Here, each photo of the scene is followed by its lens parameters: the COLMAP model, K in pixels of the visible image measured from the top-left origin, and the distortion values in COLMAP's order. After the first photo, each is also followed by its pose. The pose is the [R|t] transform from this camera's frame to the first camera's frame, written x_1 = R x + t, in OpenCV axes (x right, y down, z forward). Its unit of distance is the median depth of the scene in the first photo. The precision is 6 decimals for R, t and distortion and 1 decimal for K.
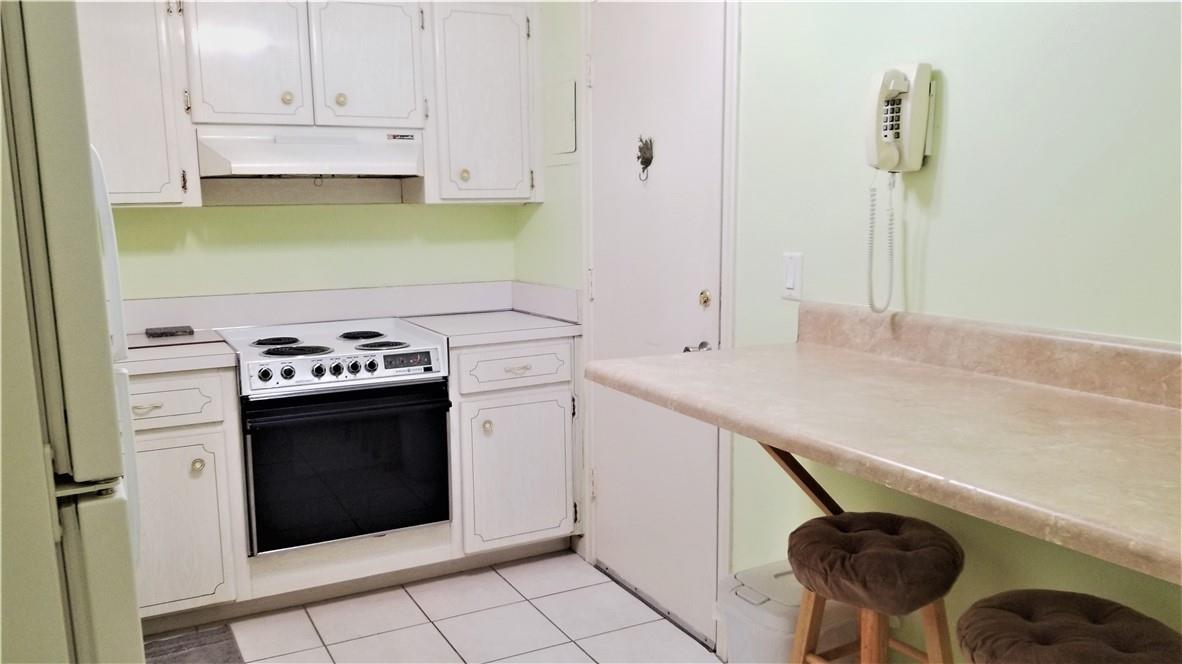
lens RADIAL K [[935.3, 0, 585.6], [0, 935.3, 333.2], [0, 0, 1]] dist [0.034909, -0.054609]
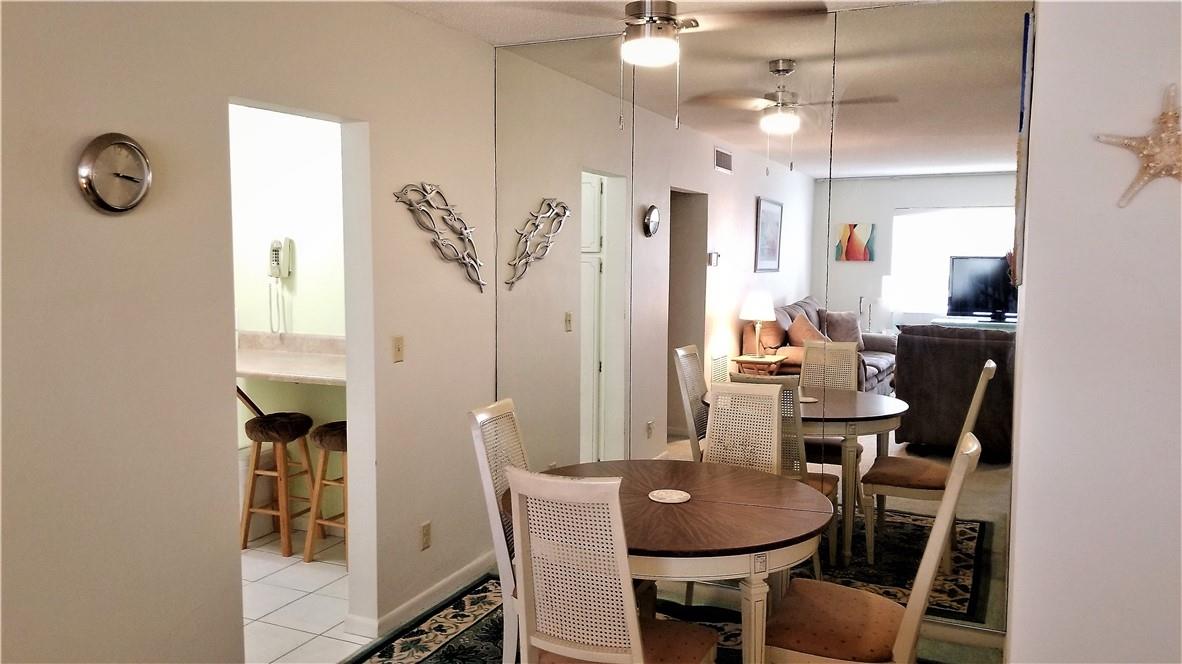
lens RADIAL K [[935.3, 0, 585.4], [0, 935.3, 333.7], [0, 0, 1]] dist [0.034909, -0.054609]
pose [[0.795927, -0.041576, 0.603964, -0.555812], [0.070622, 0.997204, -0.024422, 0.101560], [-0.601260, 0.062091, 0.796637, -1.535246]]
